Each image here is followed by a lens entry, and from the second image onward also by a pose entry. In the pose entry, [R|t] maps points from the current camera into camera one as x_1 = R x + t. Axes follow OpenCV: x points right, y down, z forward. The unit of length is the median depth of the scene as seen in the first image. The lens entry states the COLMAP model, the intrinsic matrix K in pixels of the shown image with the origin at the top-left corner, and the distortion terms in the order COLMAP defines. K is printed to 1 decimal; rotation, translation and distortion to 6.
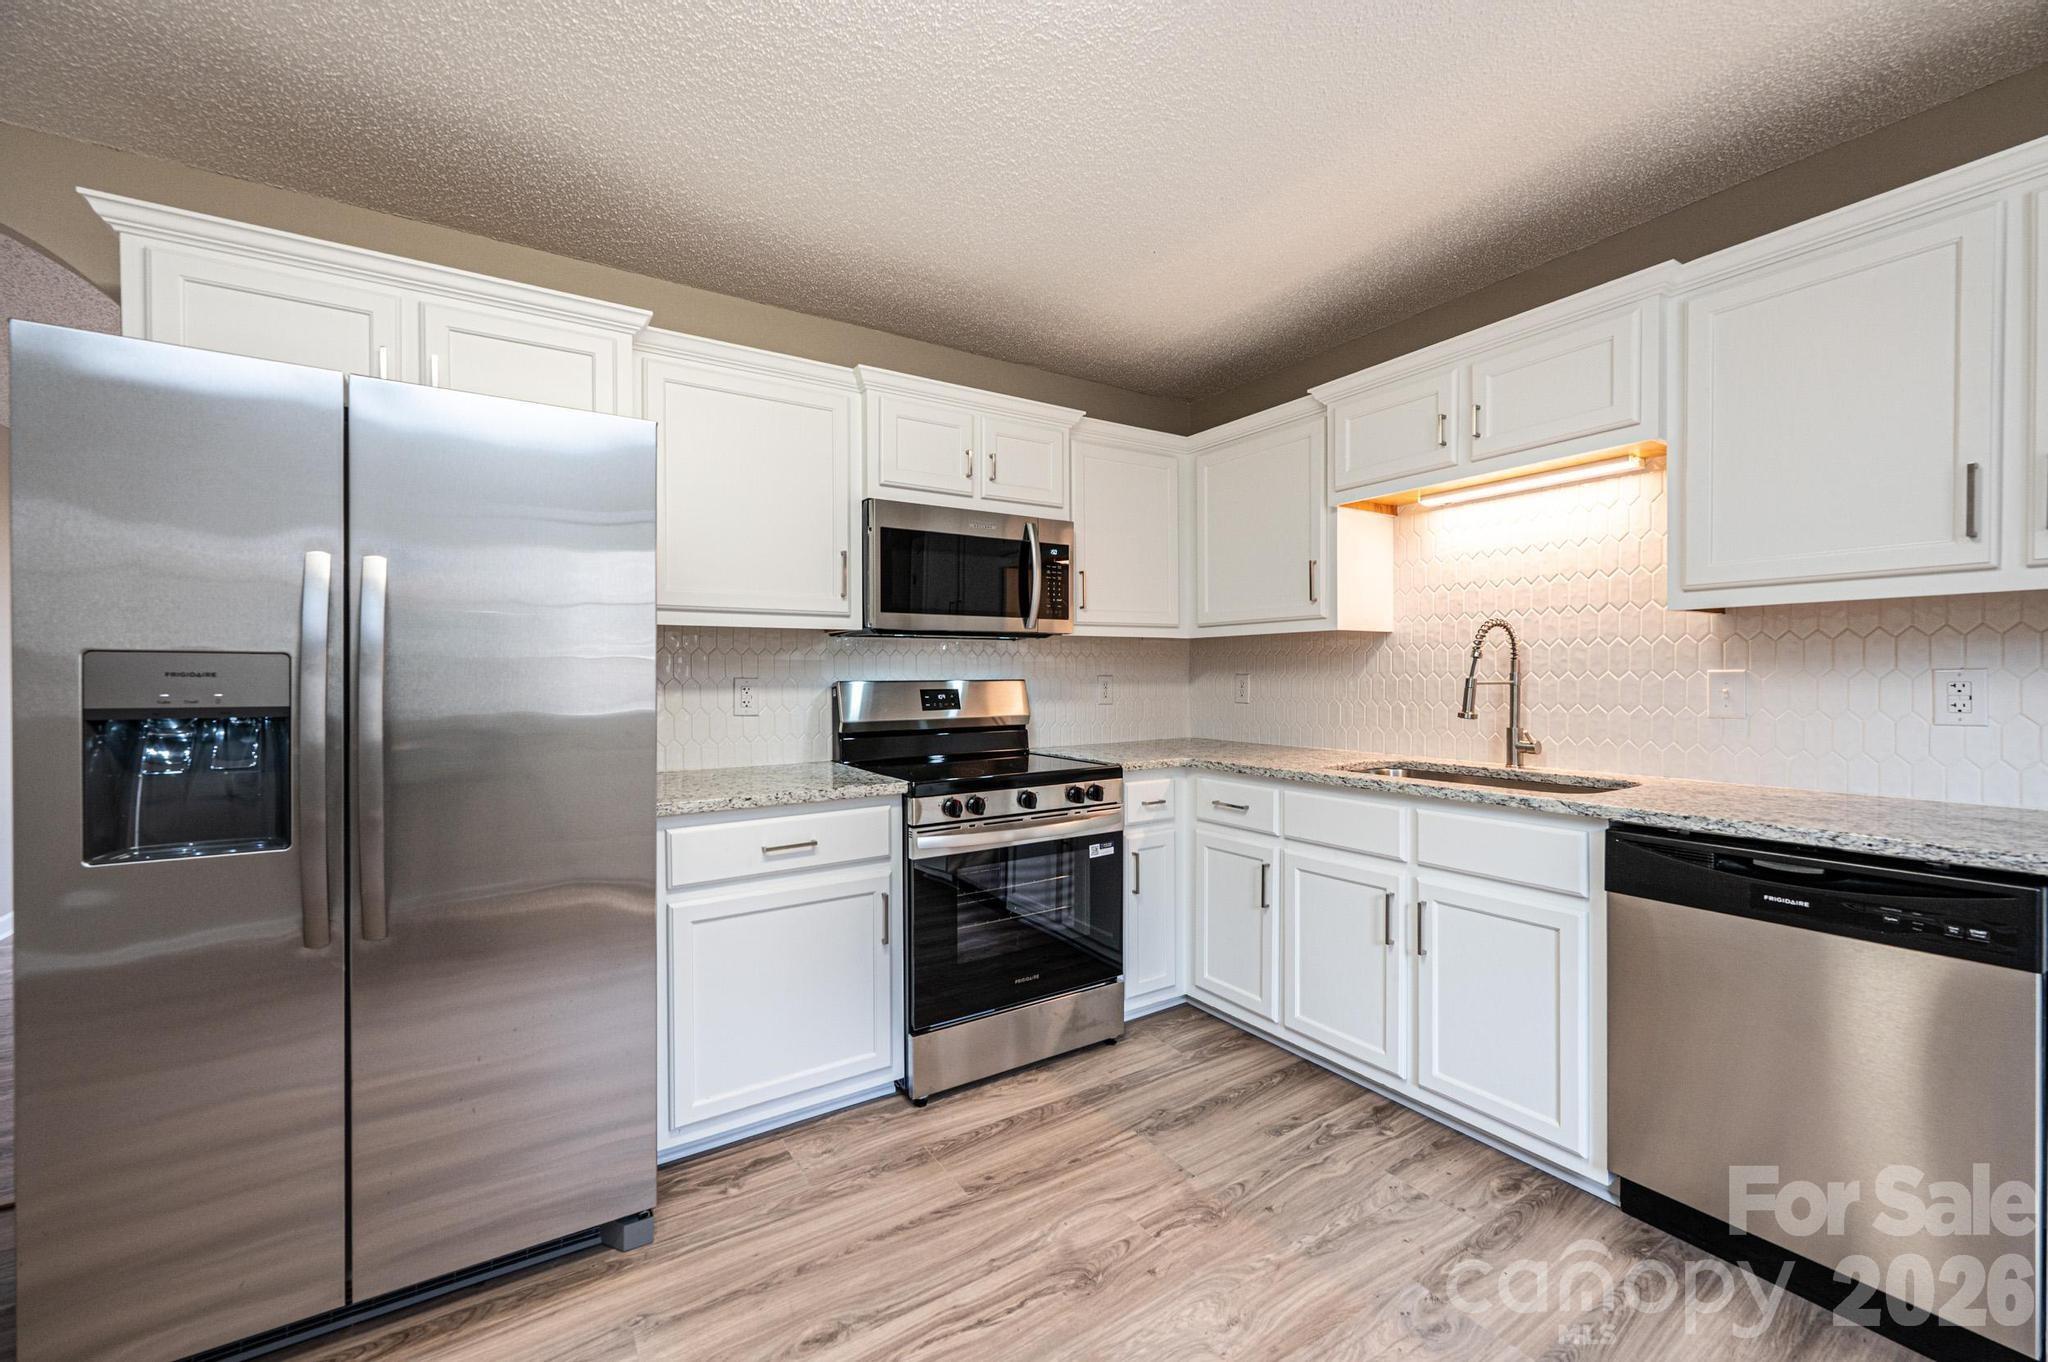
lens RADIAL K [[812.8, 0, 1024.2], [0, 812.8, 680.7], [0, 0, 1]] dist [-0.002137, 0.000197]
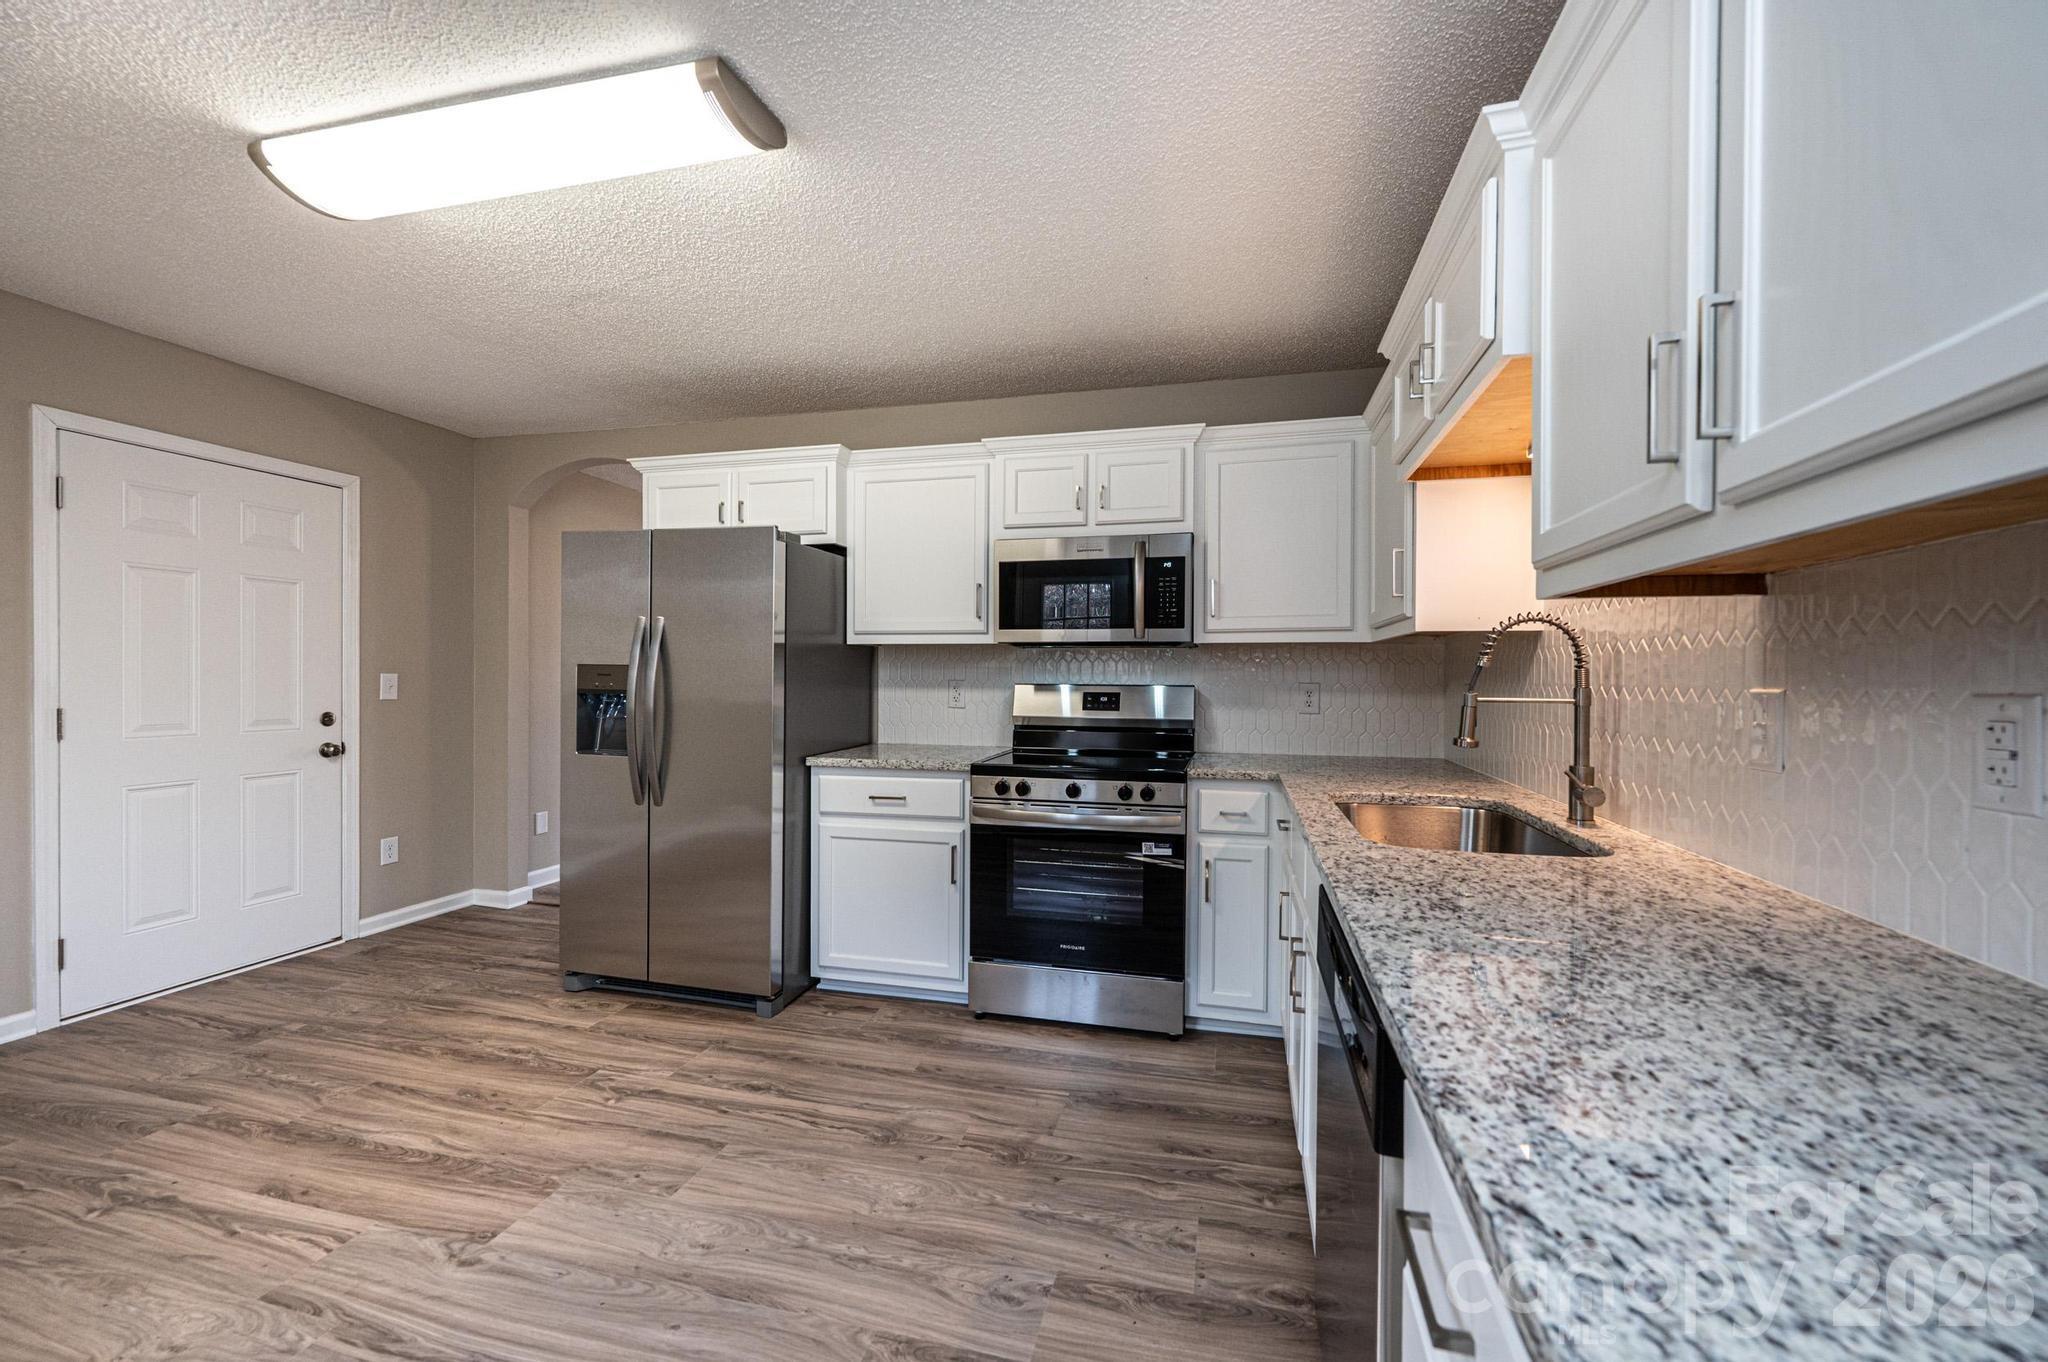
lens RADIAL K [[812.8, 0, 1031.7], [0, 812.8, 682.6], [0, 0, 1]] dist [-0.002137, 0.000197]
pose [[0.682877, 0.016012, -0.730358, 0.738219], [-0.016282, 0.999845, 0.006696, -0.010515], [0.730352, 0.007319, 0.683032, 0.164048]]
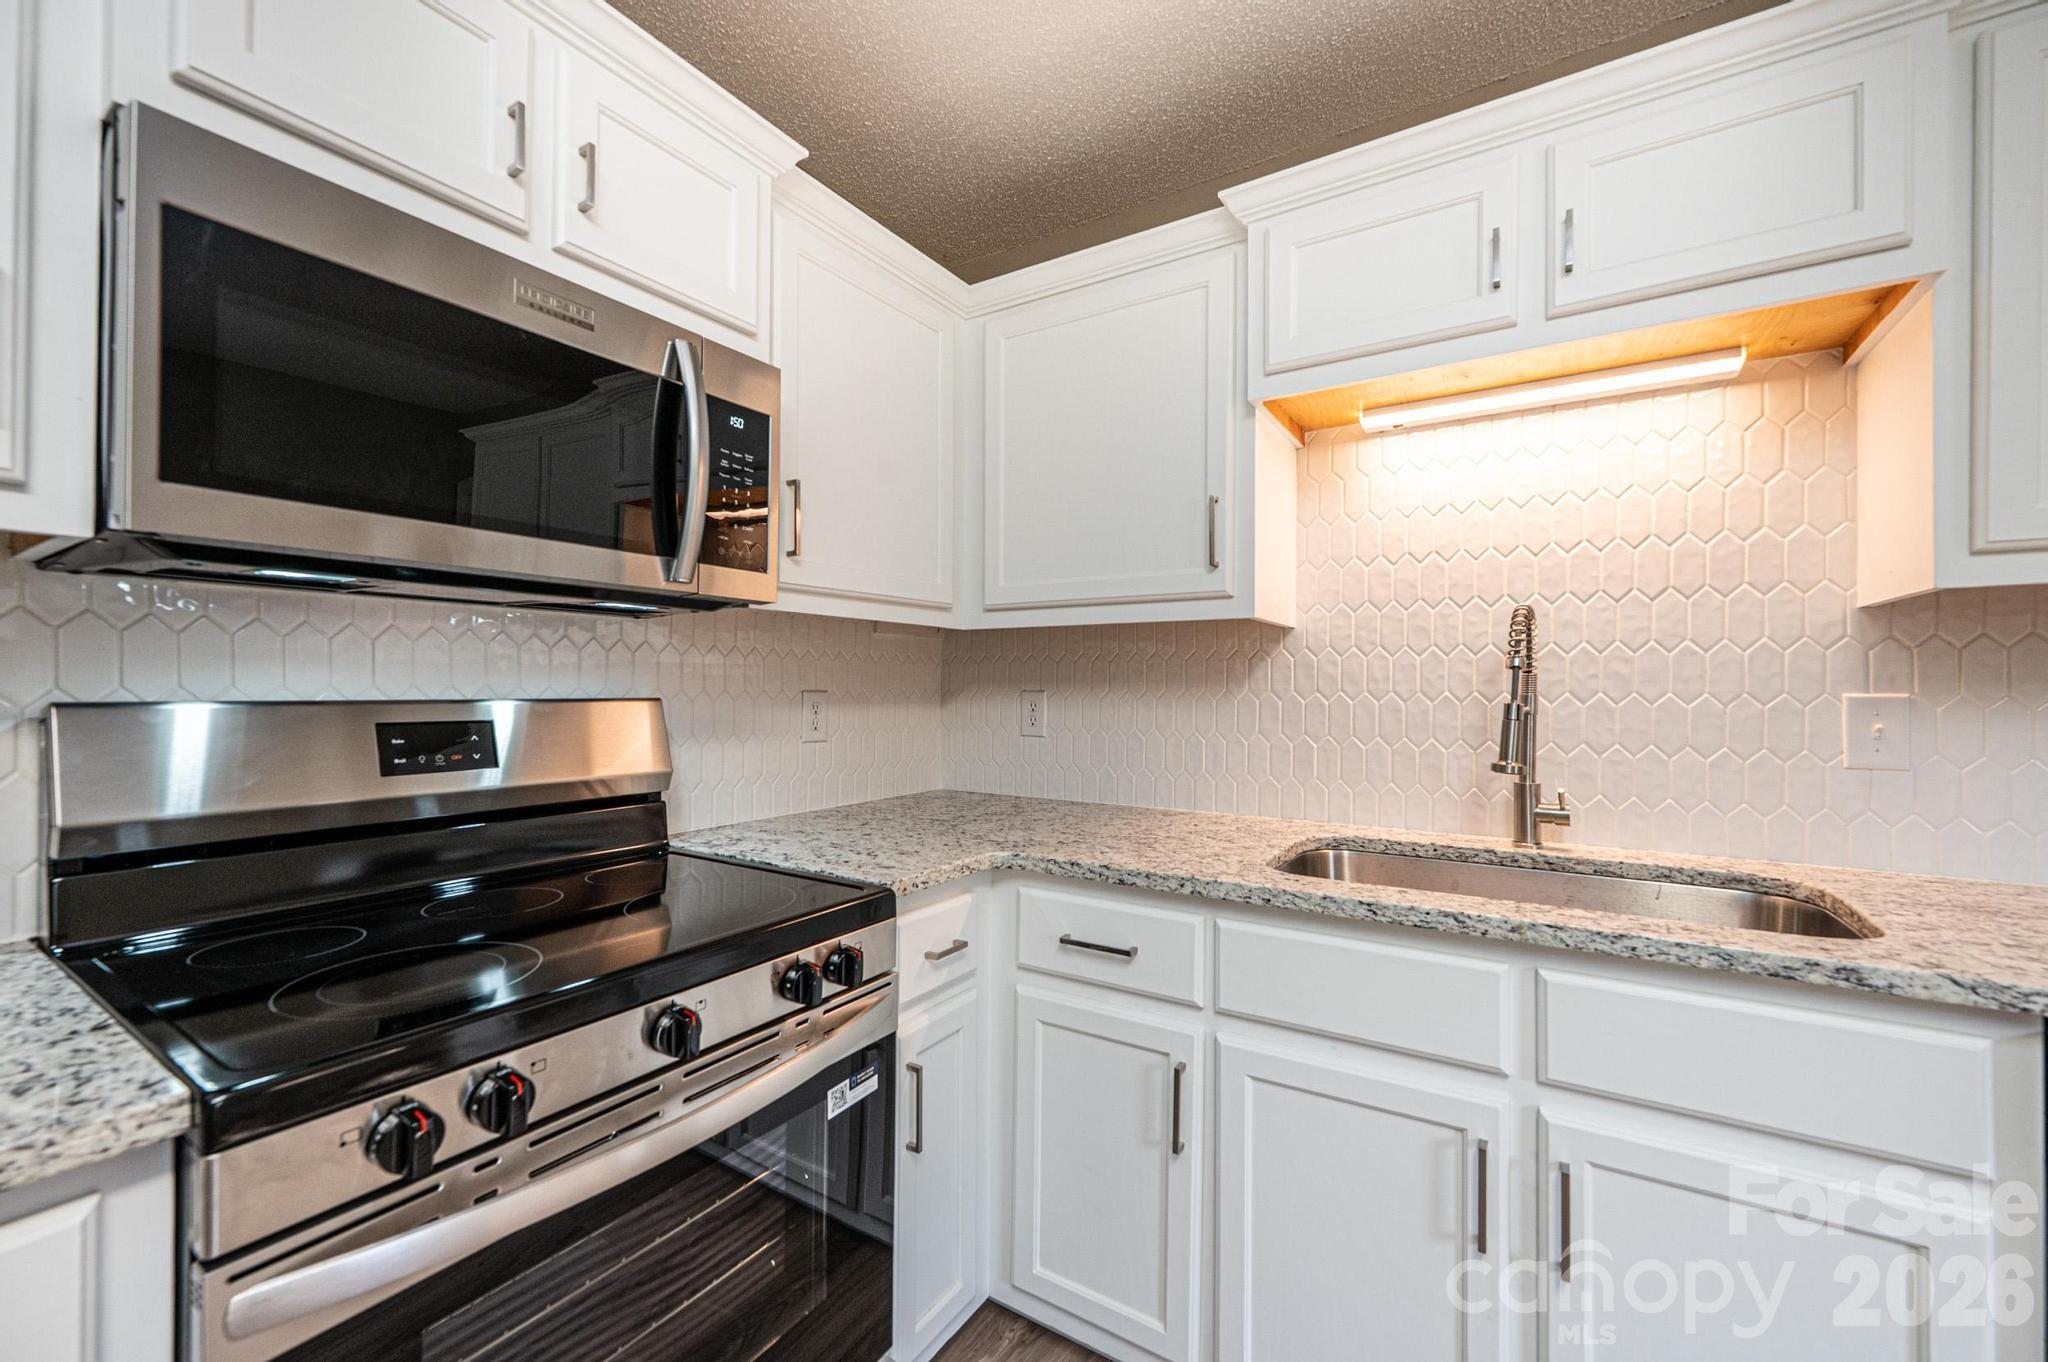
lens RADIAL K [[812.8, 0, 1025.2], [0, 812.8, 684.0], [0, 0, 1]] dist [-0.002137, 0.000197]
pose [[0.907005, 0.012504, 0.420934, -0.007839], [-0.006766, 0.999863, -0.015121, -0.005311], [-0.421066, 0.010867, 0.906965, 0.555174]]
